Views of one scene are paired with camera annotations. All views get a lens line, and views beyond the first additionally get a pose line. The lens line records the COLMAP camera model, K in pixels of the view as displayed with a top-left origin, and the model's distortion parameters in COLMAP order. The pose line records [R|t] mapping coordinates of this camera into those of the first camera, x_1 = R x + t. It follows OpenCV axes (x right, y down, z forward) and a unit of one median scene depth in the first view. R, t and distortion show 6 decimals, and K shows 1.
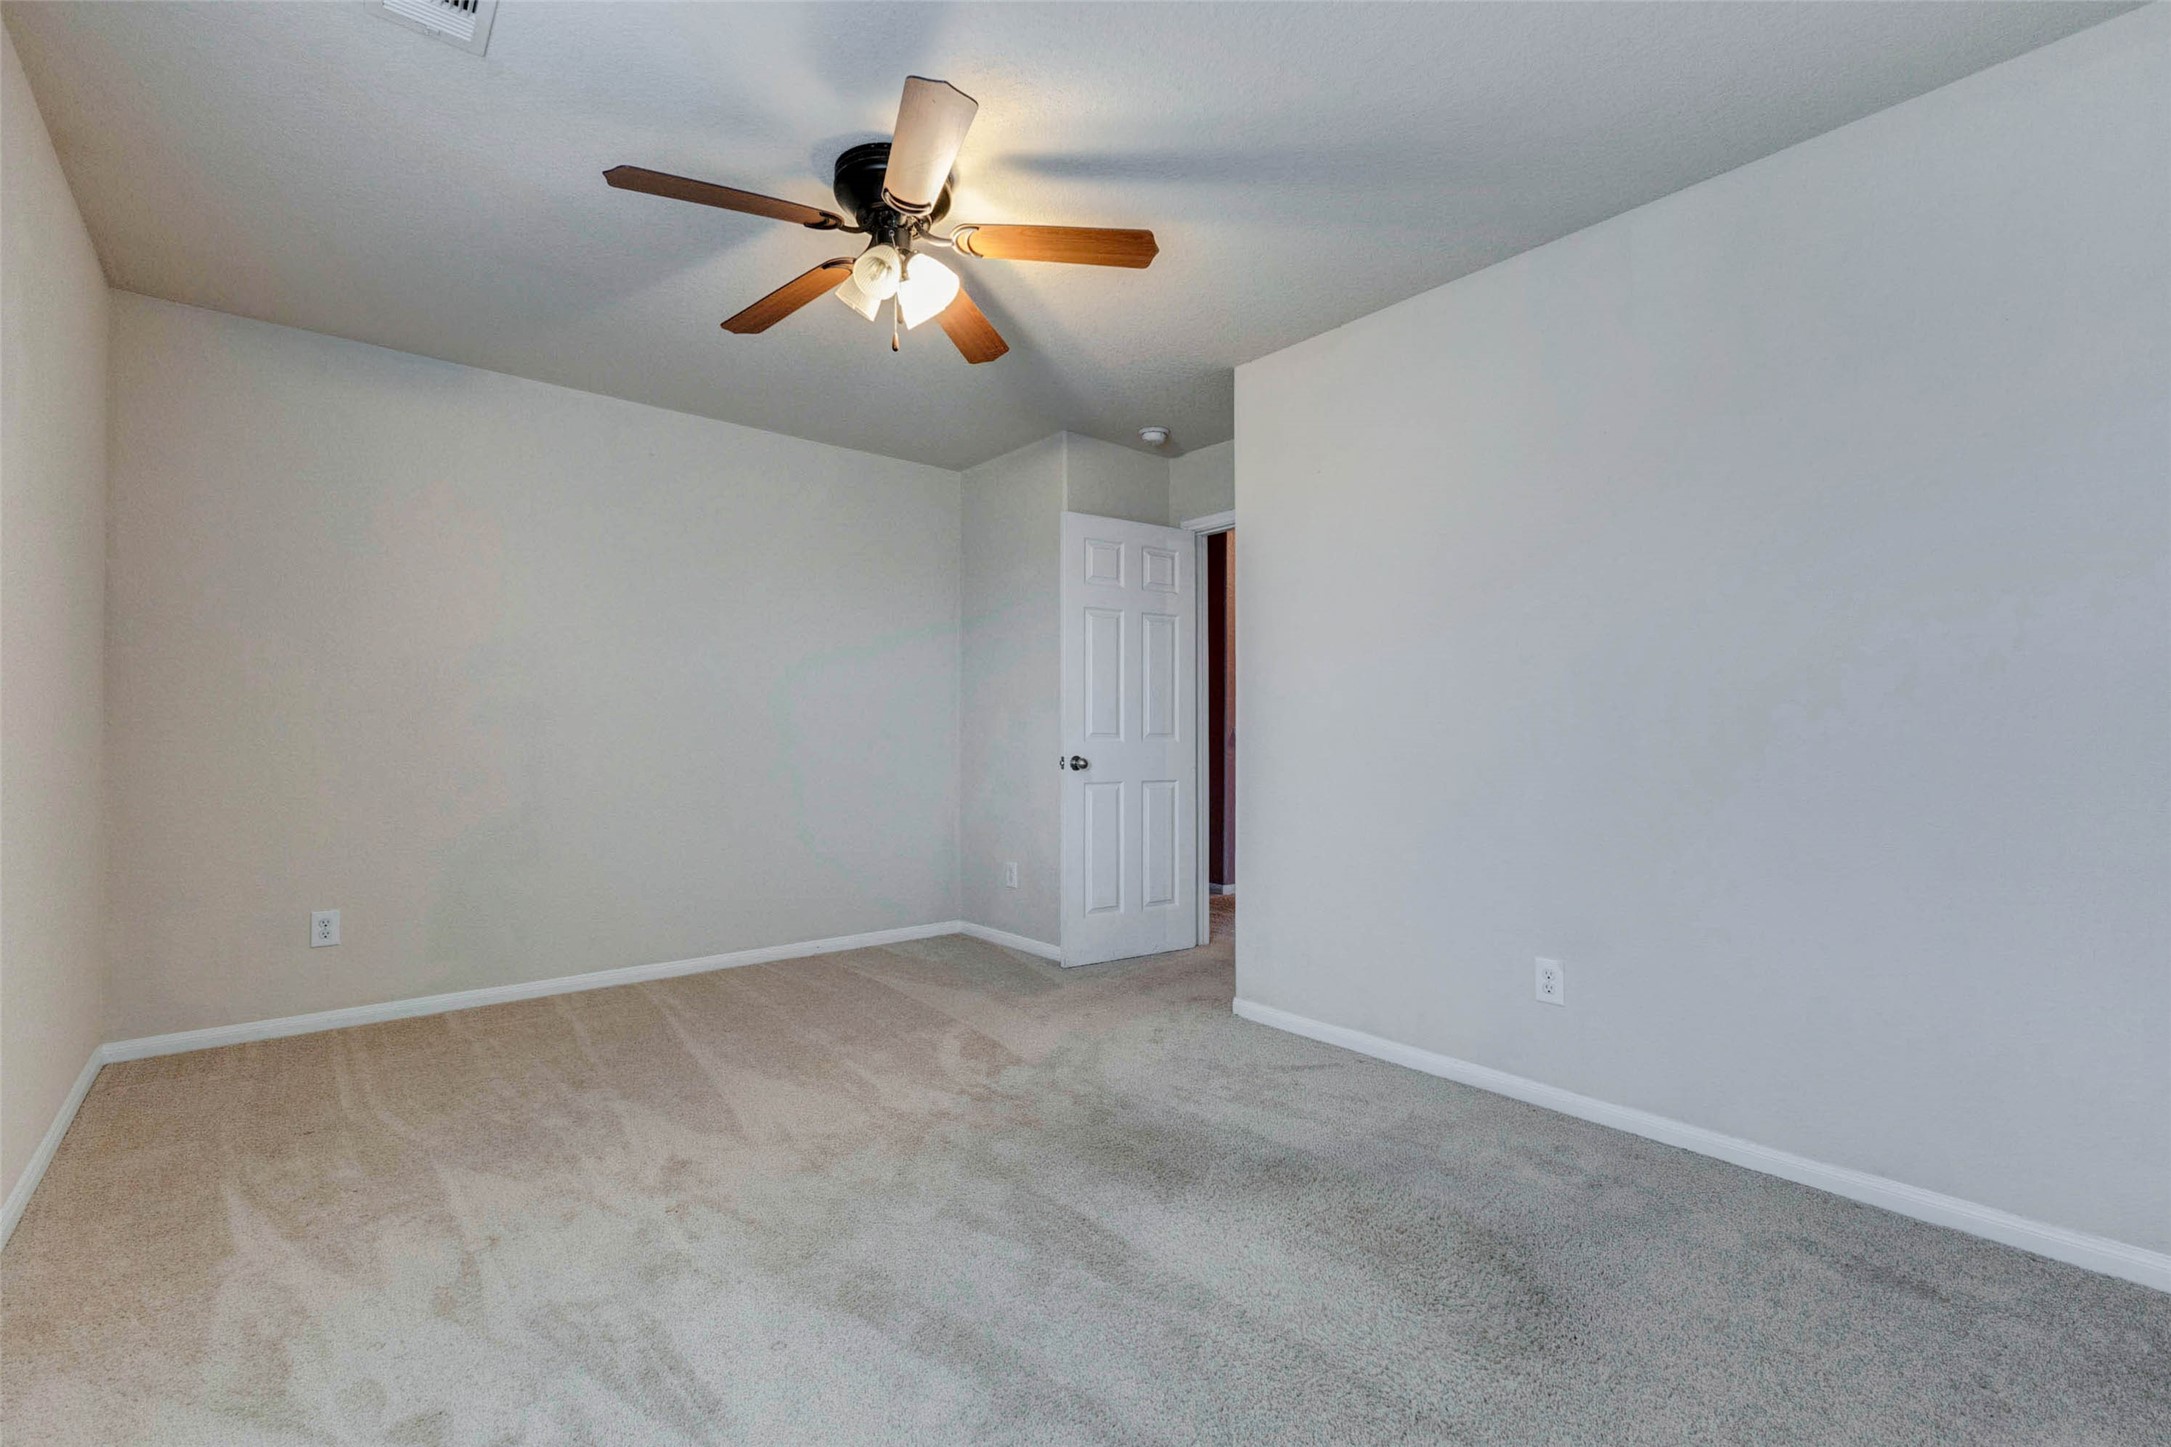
lens RADIAL K [[948.7, 0, 1079.6], [0, 948.7, 728.5], [0, 0, 1]] dist [0.000808, -0.000237]
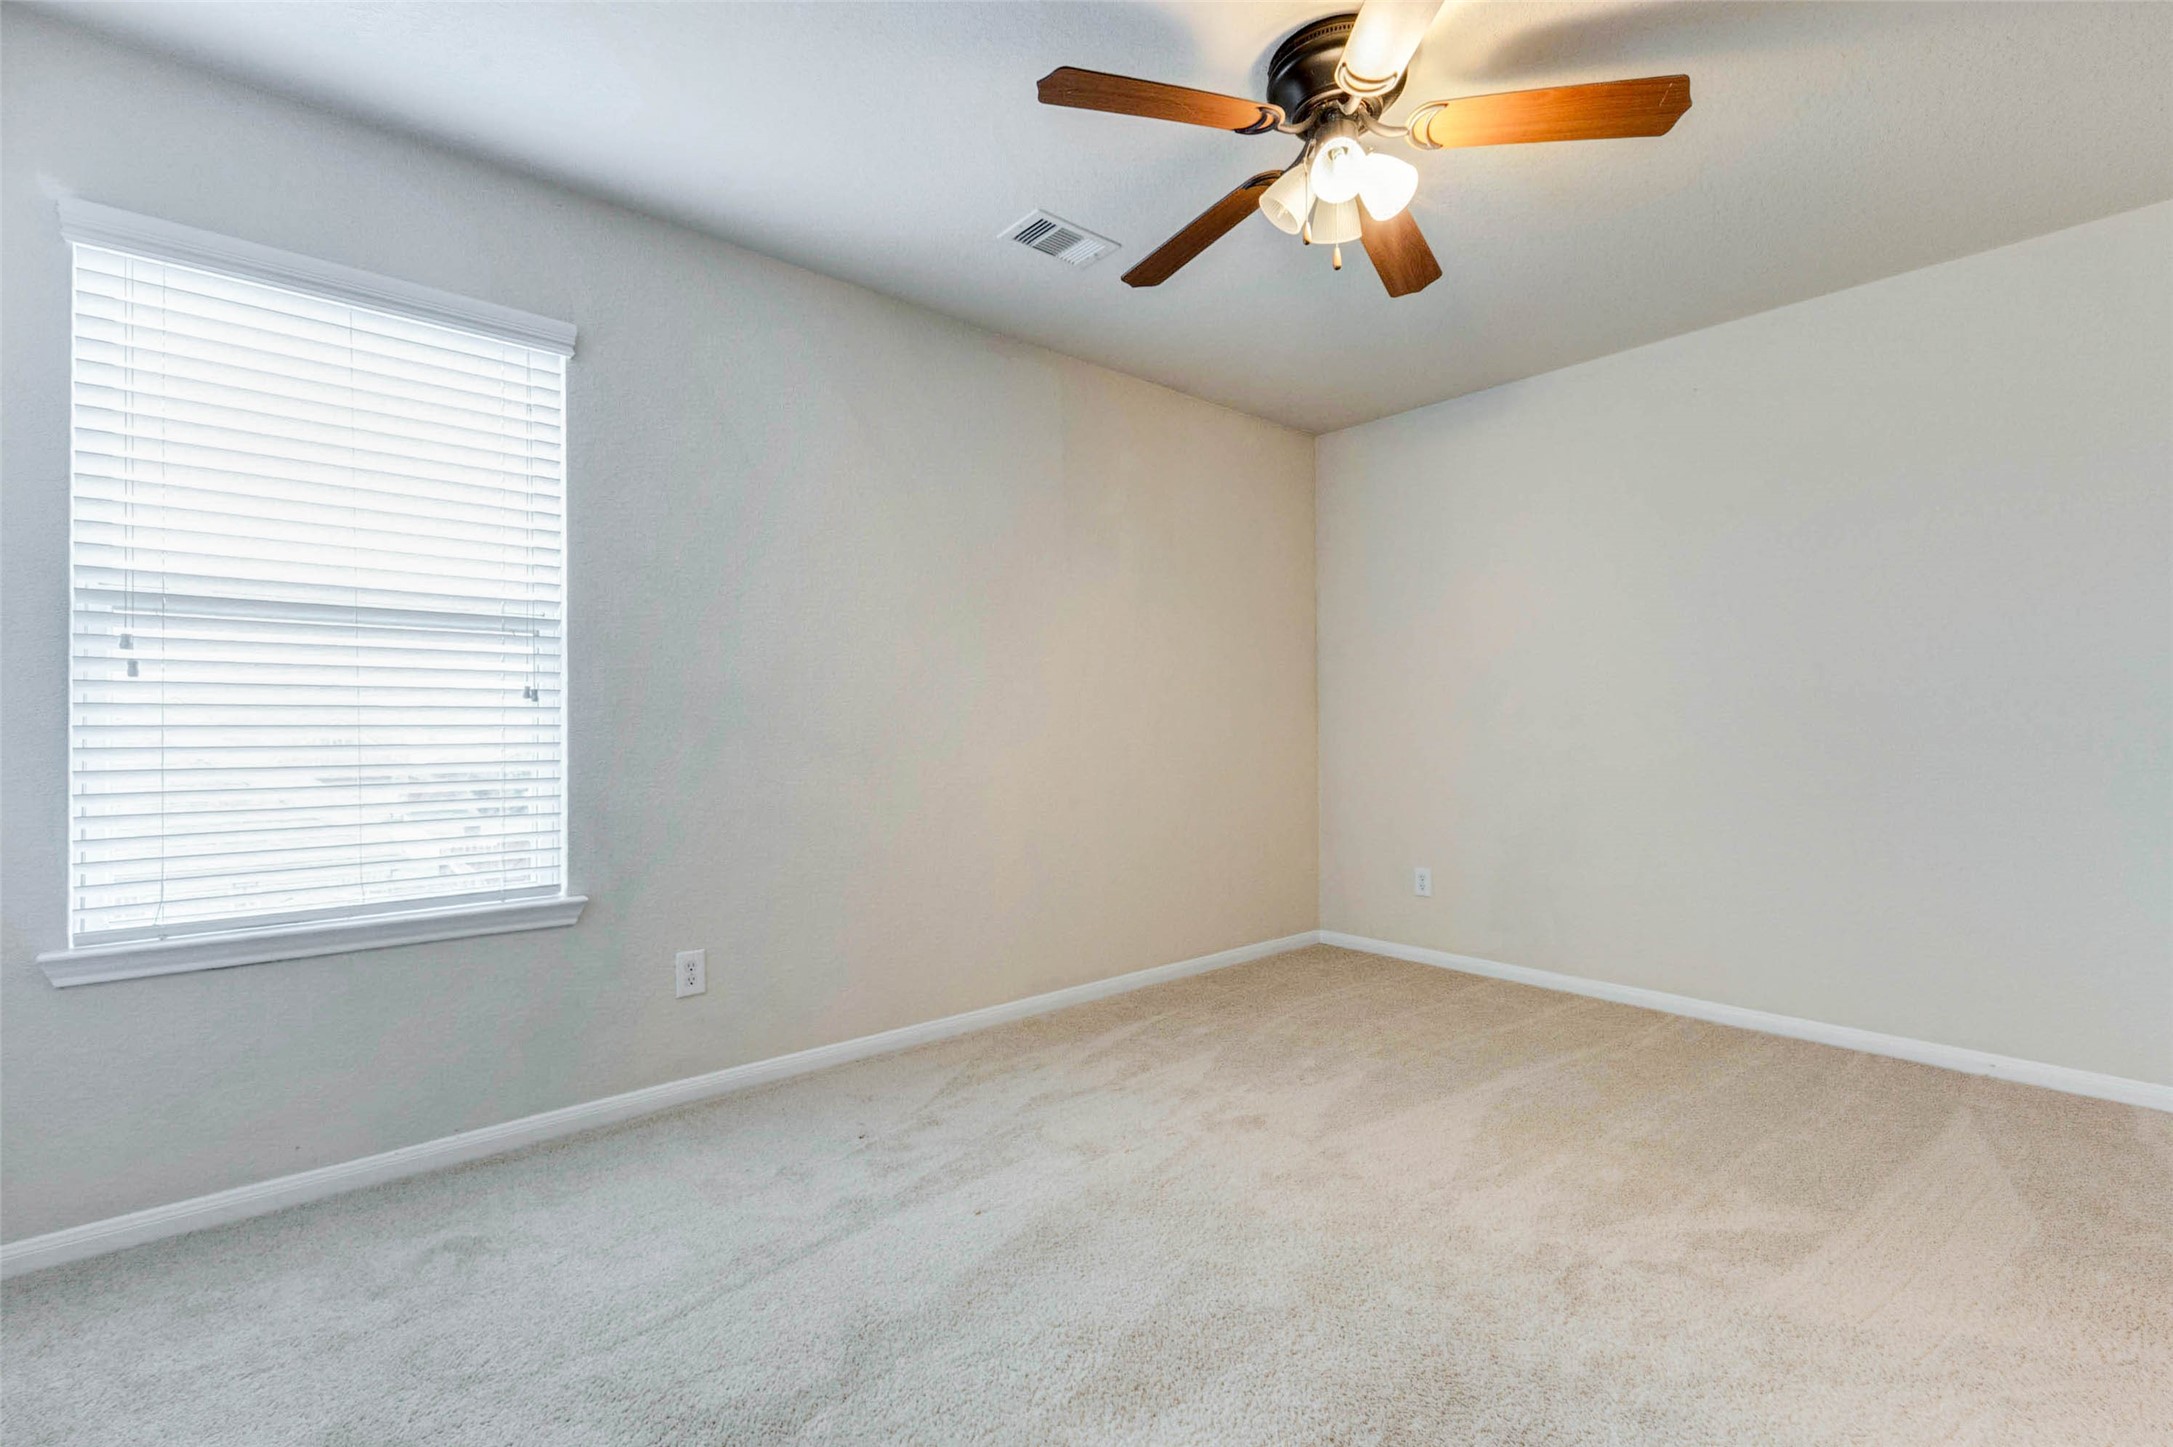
lens RADIAL K [[949.6, 0, 1079.2], [0, 949.6, 724.1], [0, 0, 1]] dist [0.000808, -0.000237]
pose [[0.034313, 0.000055, -0.999411, 0.572778], [0.012123, 0.999926, 0.000471, -0.006296], [0.999338, -0.012132, 0.034309, 0.642656]]
